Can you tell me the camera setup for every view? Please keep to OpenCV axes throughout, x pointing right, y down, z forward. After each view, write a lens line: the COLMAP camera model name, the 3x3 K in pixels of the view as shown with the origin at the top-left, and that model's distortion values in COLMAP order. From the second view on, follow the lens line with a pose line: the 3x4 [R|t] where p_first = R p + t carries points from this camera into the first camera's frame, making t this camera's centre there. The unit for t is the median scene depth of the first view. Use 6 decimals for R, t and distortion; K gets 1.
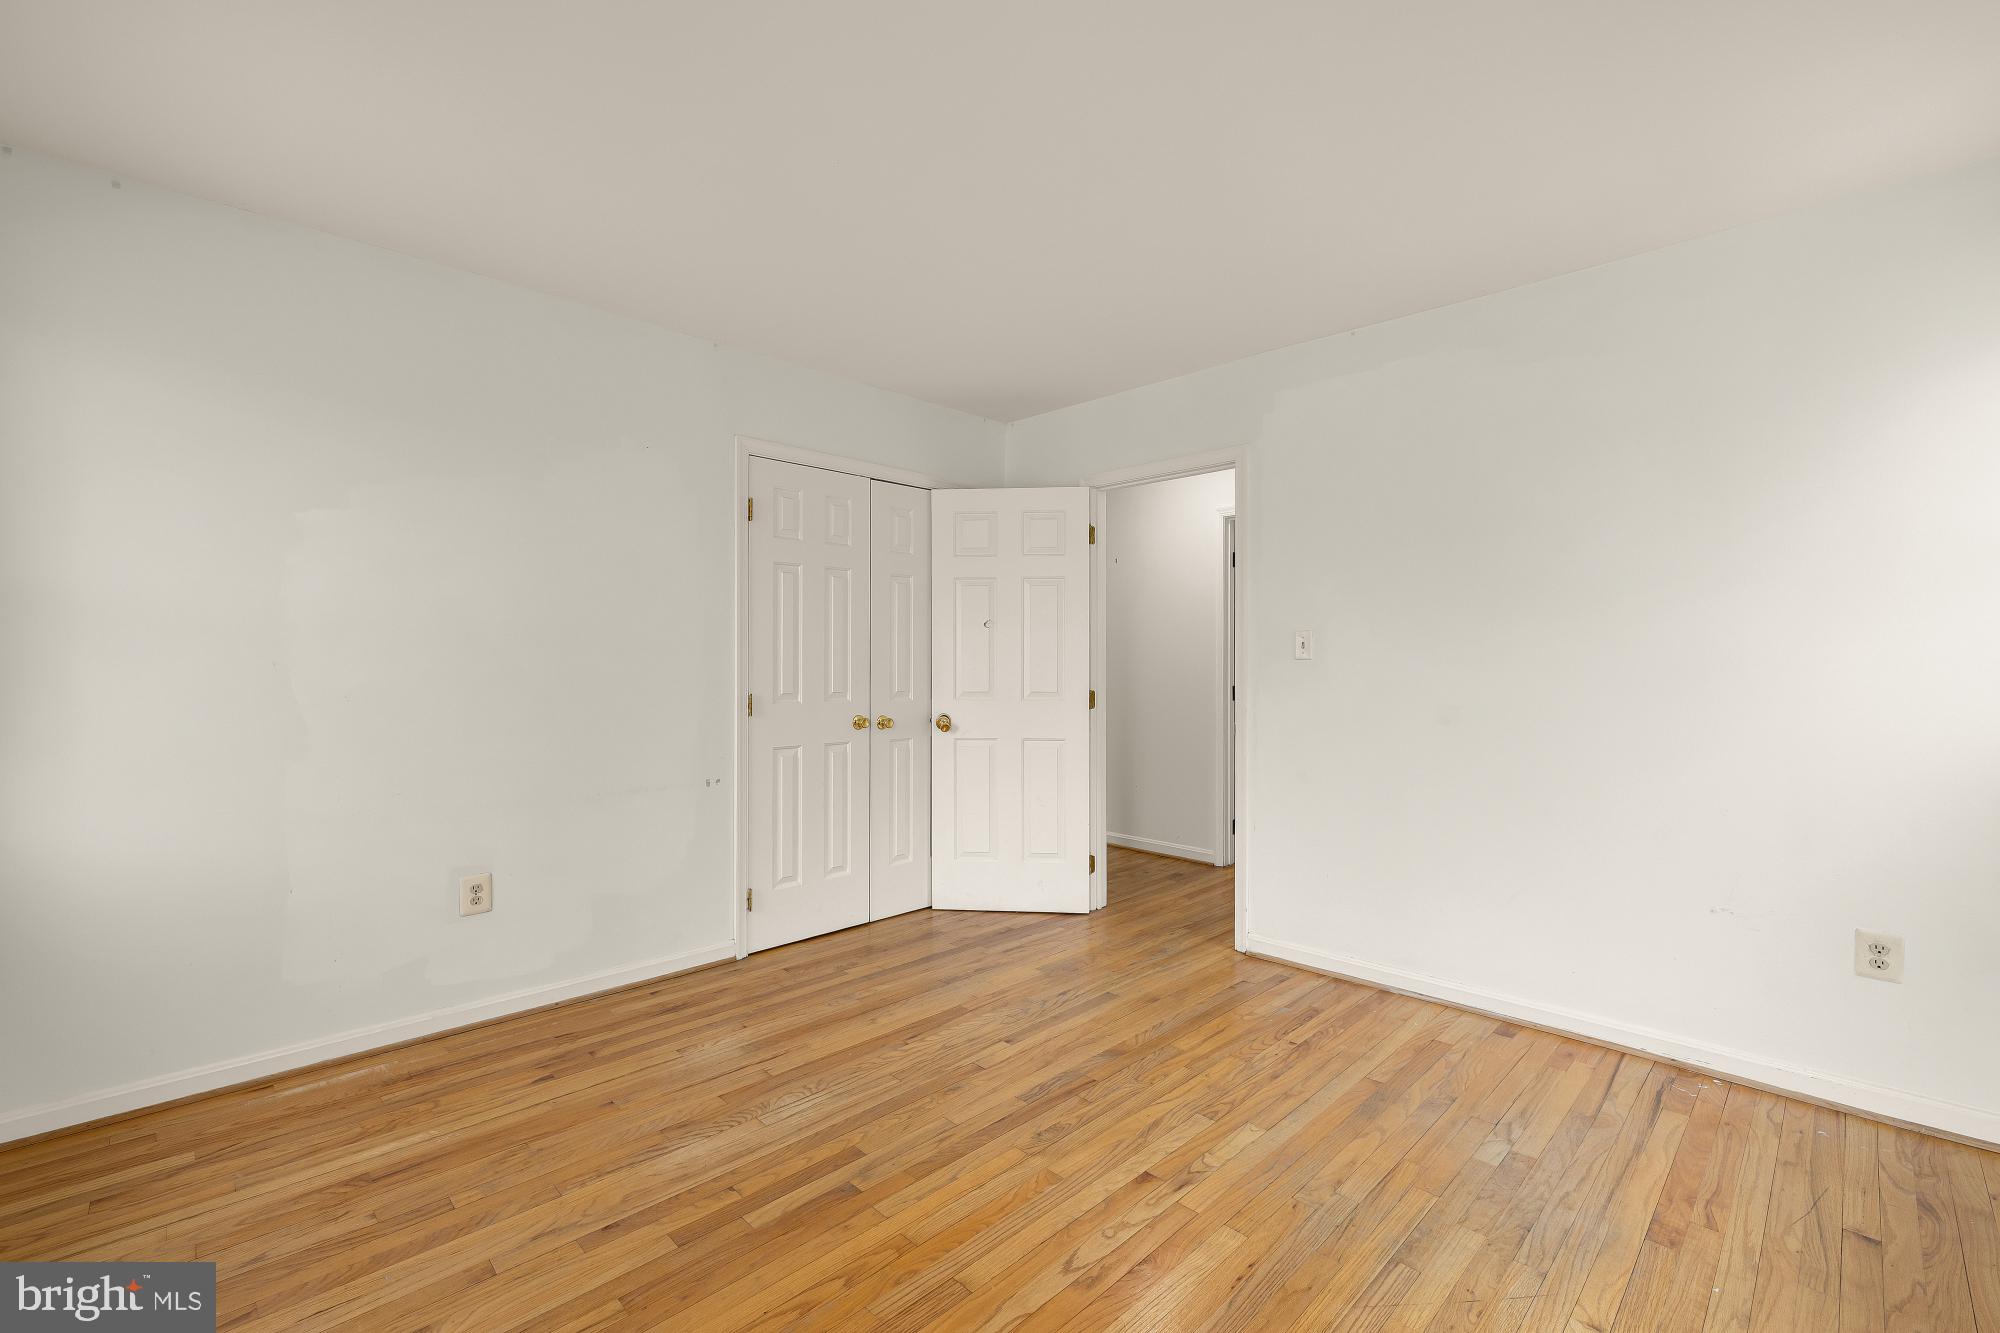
lens RADIAL K [[837.8, 0, 988.5], [0, 837.8, 665.4], [0, 0, 1]] dist [-0.000815, 0.000176]
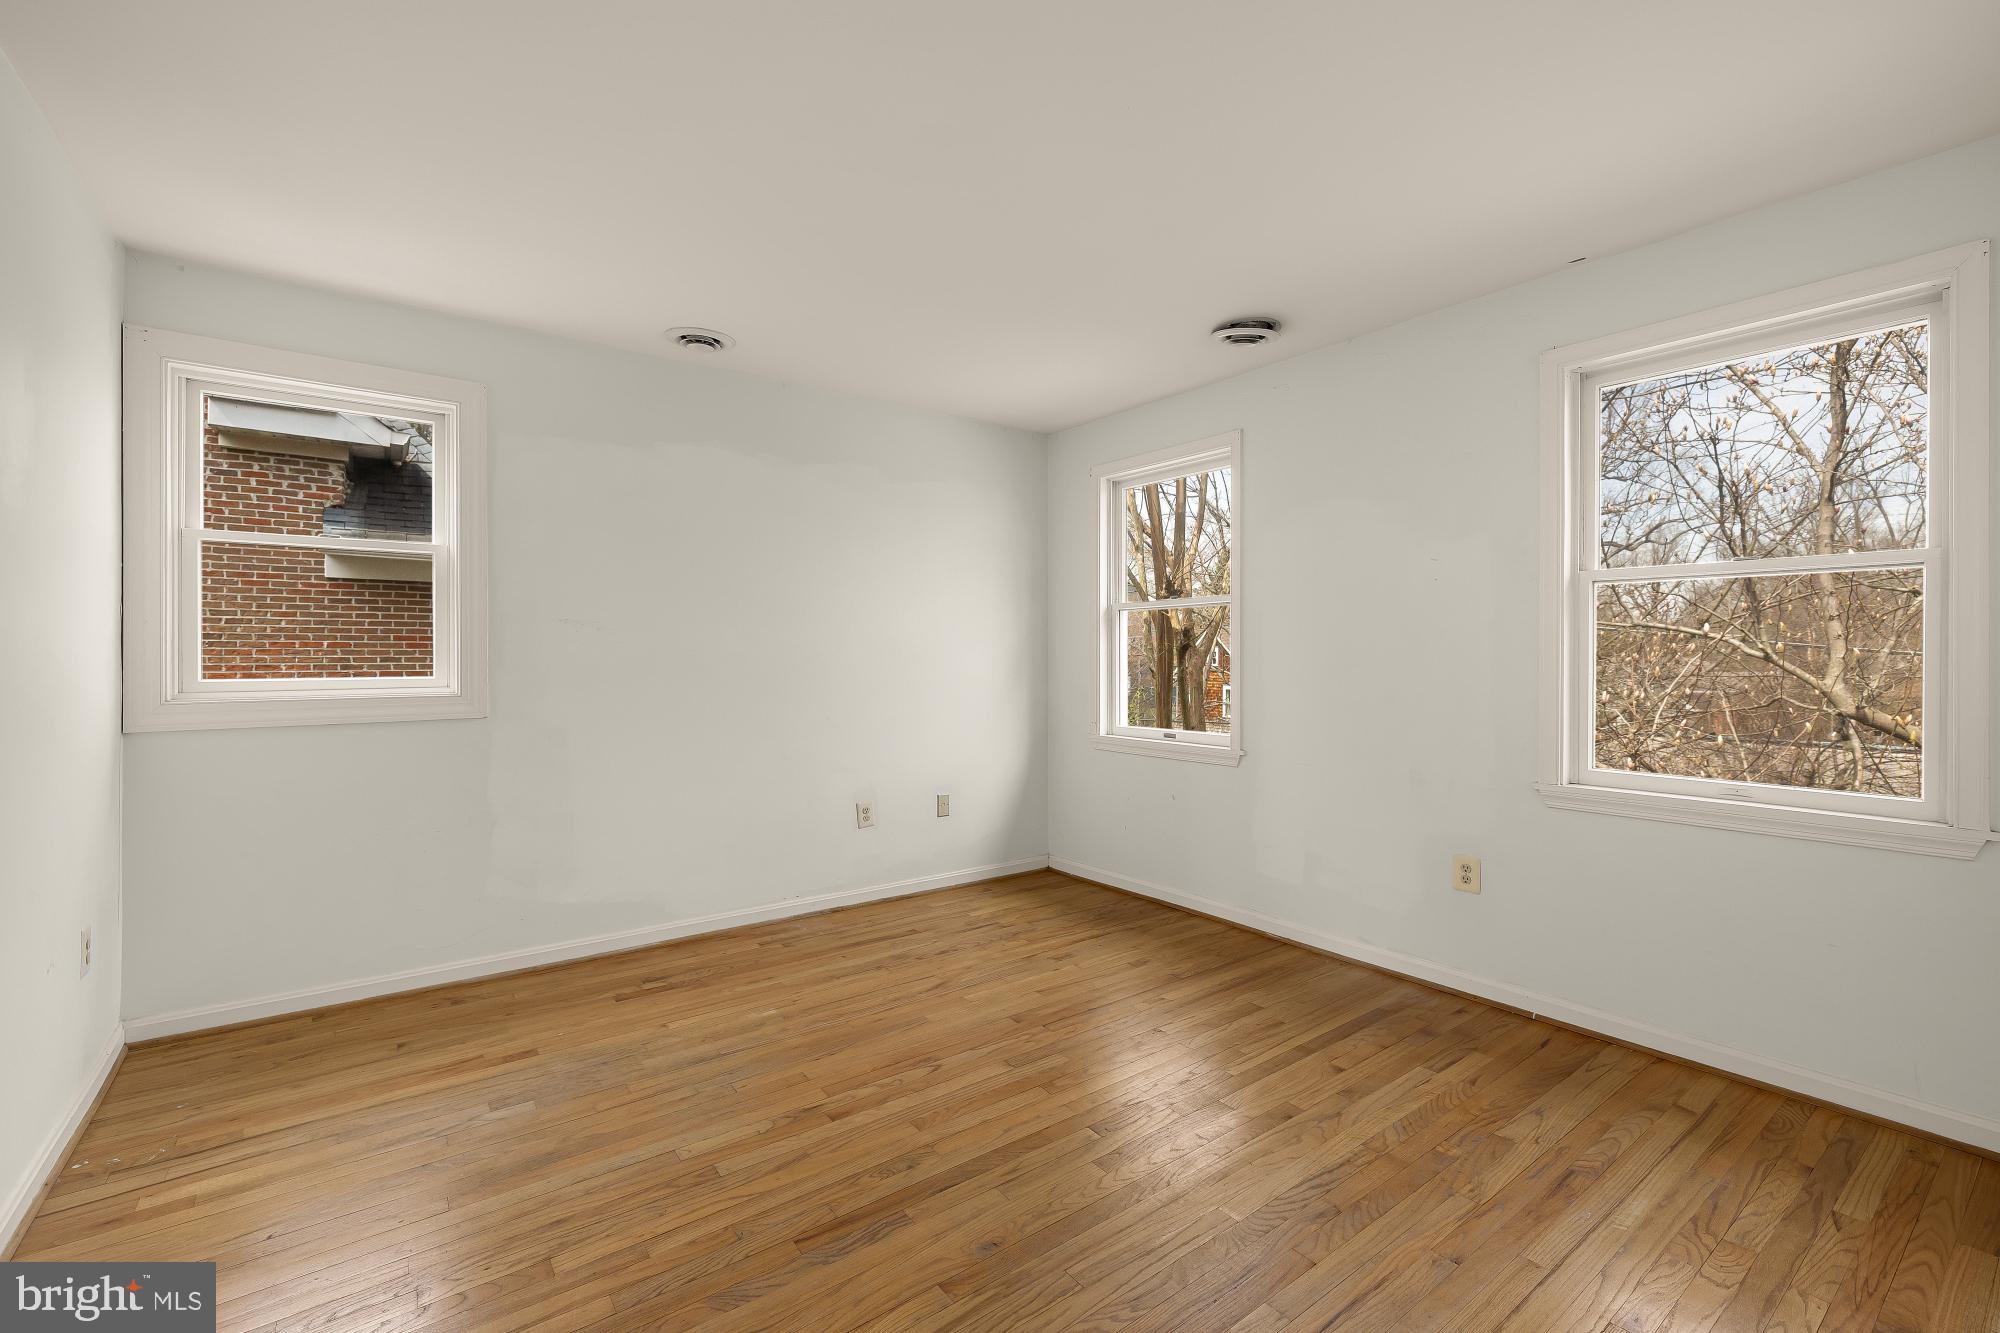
lens RADIAL K [[837.8, 0, 988.5], [0, 837.8, 665.4], [0, 0, 1]] dist [-0.000815, 0.000176]
pose [[-0.990847, -0.003486, 0.134945, -0.156524], [-0.001534, 0.999893, 0.014568, -0.012439], [-0.134981, 0.014228, -0.990746, 1.986310]]
